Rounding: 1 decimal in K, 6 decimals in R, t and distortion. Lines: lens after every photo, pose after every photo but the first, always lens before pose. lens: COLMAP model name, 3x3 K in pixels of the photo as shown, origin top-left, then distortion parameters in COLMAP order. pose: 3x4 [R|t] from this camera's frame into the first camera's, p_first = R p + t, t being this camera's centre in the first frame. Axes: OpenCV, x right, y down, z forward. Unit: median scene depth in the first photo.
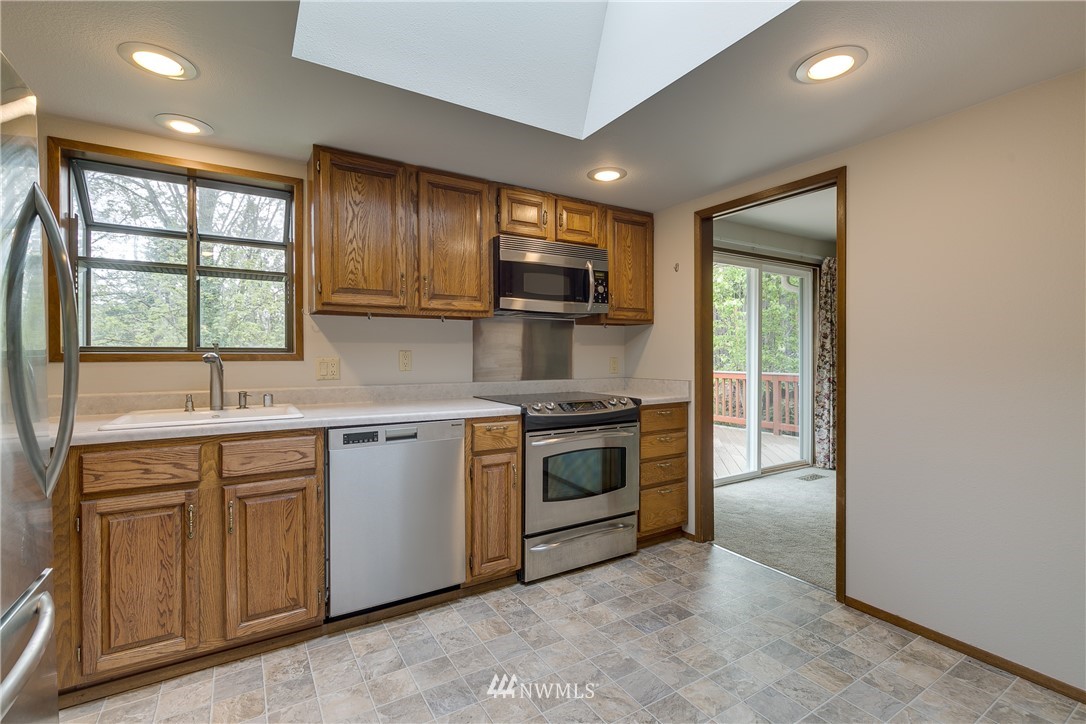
lens RADIAL K [[486.4, 0, 545.6], [0, 486.4, 354.3], [0, 0, 1]] dist [0.001650, -0.000103]
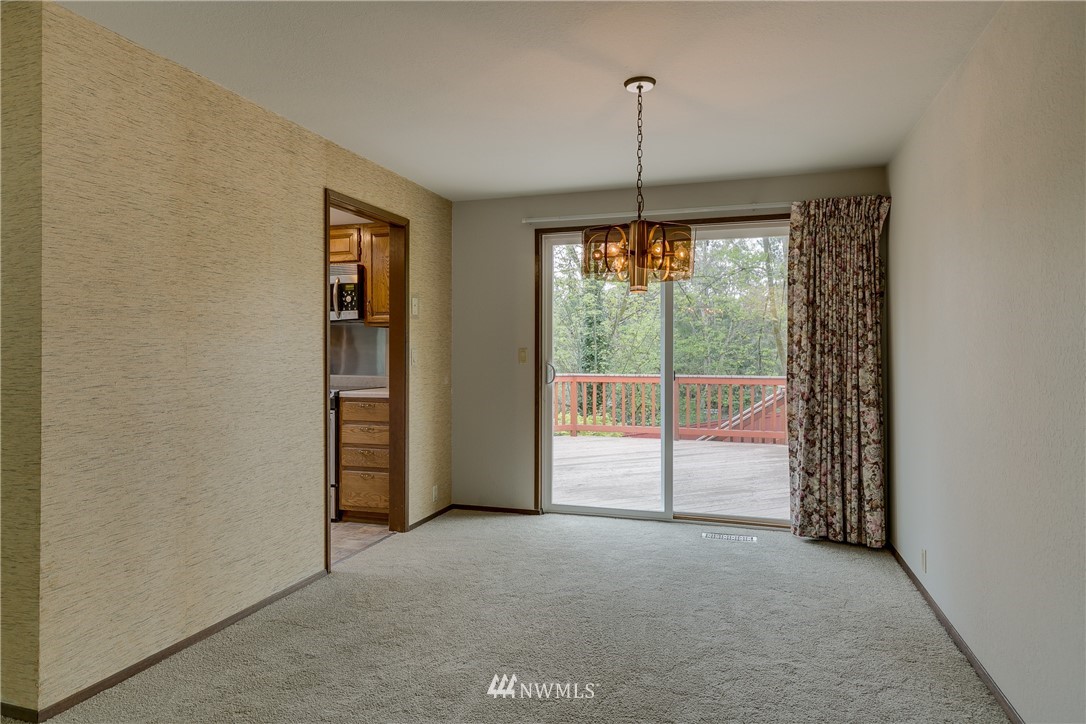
lens RADIAL K [[670.4, 0, 518.5], [0, 670.4, 354.6], [0, 0, 1]] dist [0.021668, -0.007190]
pose [[0.663055, -0.001233, -0.748570, 2.006353], [-0.004432, 0.999975, -0.005573, 0.010731], [0.748558, 0.007012, 0.663033, 0.286601]]
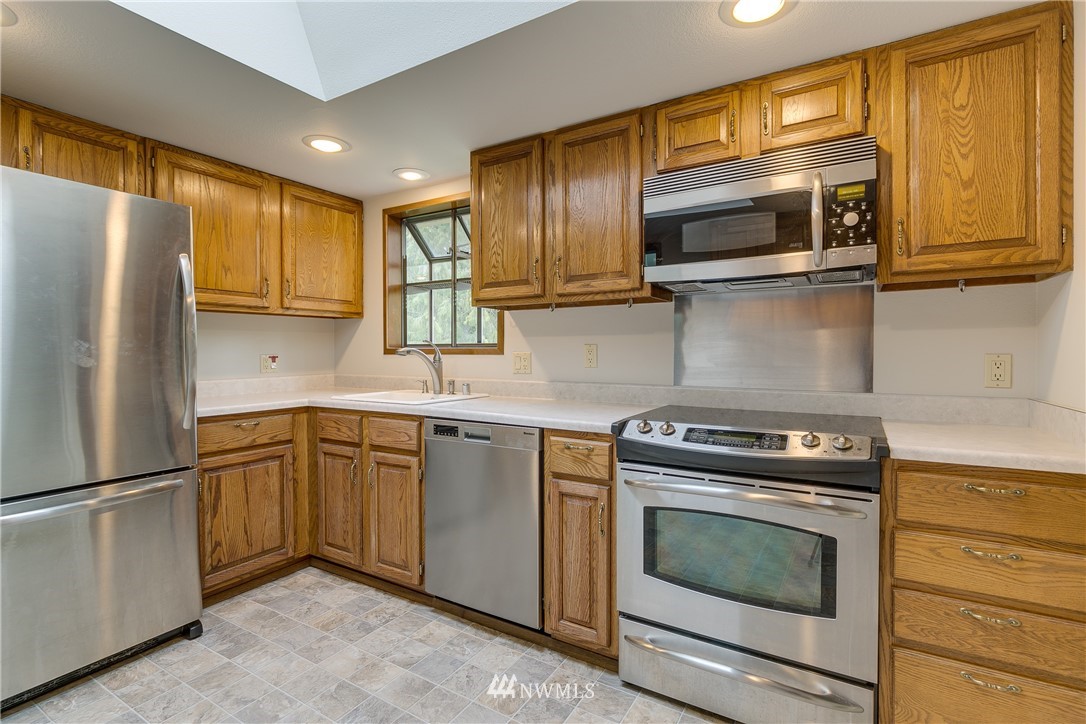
lens RADIAL K [[512.0, 0, 541.5], [0, 512.0, 355.5], [0, 0, 1]] dist [-0.000222, -0.000322]
pose [[0.453756, 0.006446, -0.891103, 0.556467], [0.001551, 0.999967, 0.008023, 0.005796], [0.891125, -0.005023, 0.453731, 0.582976]]
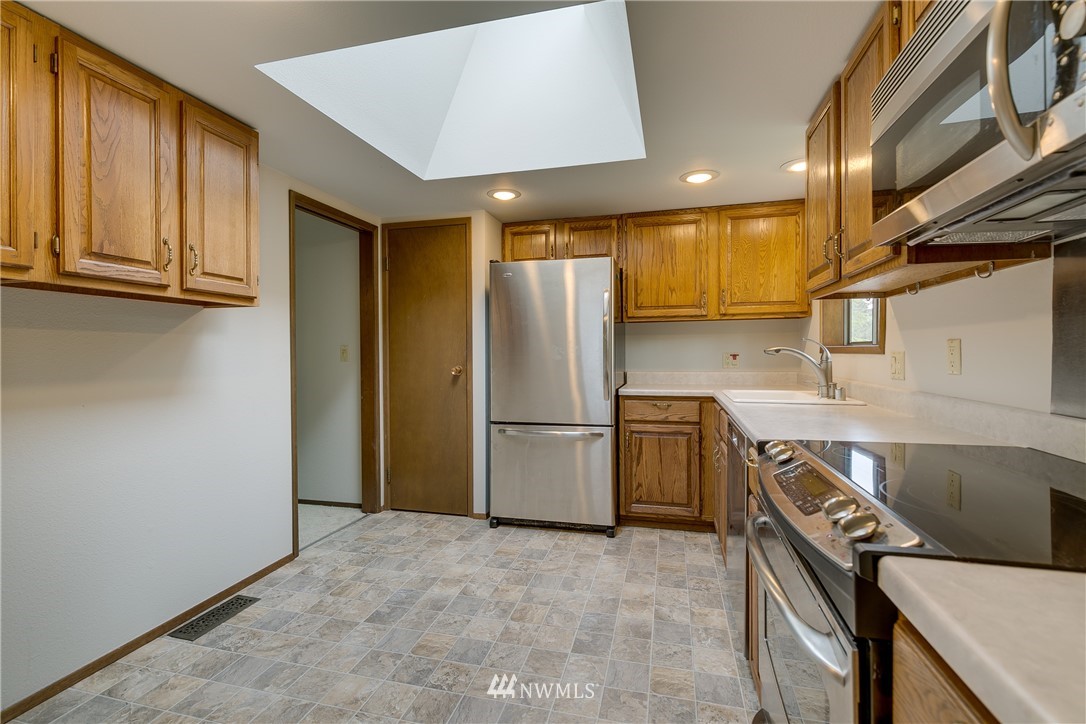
lens RADIAL K [[486.4, 0, 541.6], [0, 486.4, 355.2], [0, 0, 1]] dist [0.001650, -0.000103]
pose [[-0.721360, 0.008945, -0.692503, 0.523974], [0.004671, 0.999957, 0.008051, 0.004661], [0.692545, 0.002573, -0.721370, 1.231605]]
